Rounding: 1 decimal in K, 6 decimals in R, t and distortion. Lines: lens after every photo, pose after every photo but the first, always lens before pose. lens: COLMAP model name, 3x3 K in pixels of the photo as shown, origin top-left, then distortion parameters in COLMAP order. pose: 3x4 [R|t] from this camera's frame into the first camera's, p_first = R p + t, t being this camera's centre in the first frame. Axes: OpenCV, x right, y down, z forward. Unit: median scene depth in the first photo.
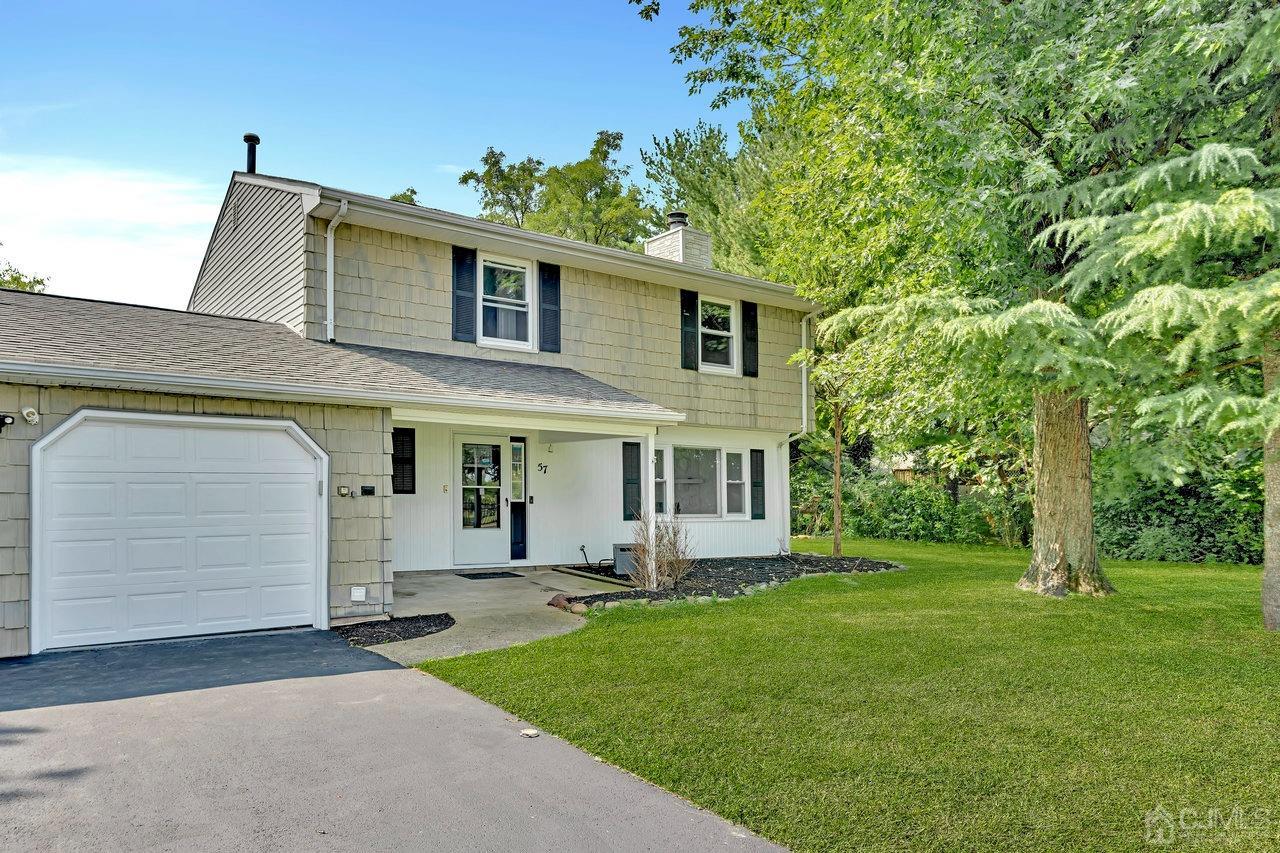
lens RADIAL K [[837.8, 0, 640.0], [0, 837.8, 426.5], [0, 0, 1]] dist [0.001005, 0.002620]
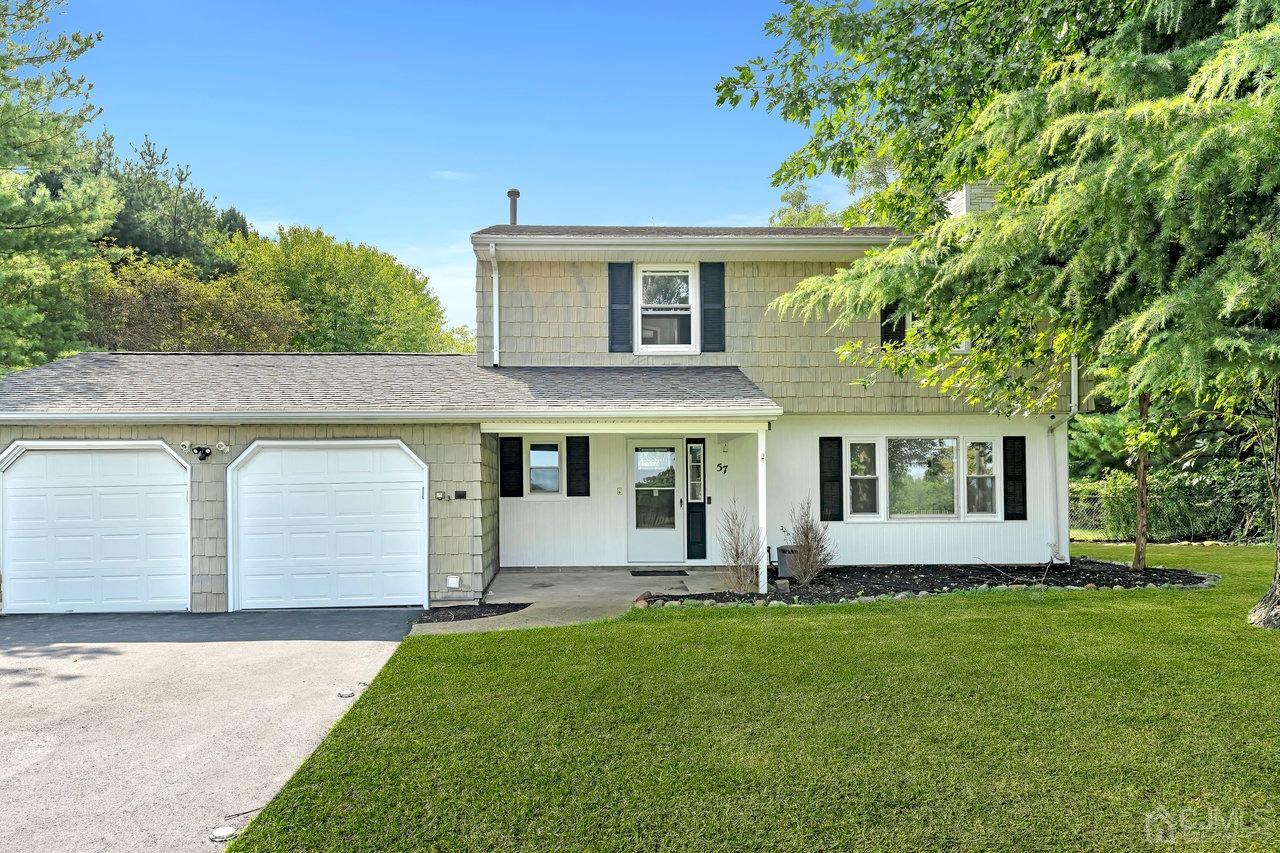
lens RADIAL K [[875.9, 0, 640.1], [0, 875.9, 452.7], [0, 0, 1]] dist [-0.006373, -0.001304]
pose [[0.829736, -0.042424, -0.556541, 0.412551], [0.060503, 0.998068, 0.014122, 0.011194], [0.554866, -0.045390, 0.830700, 0.087681]]
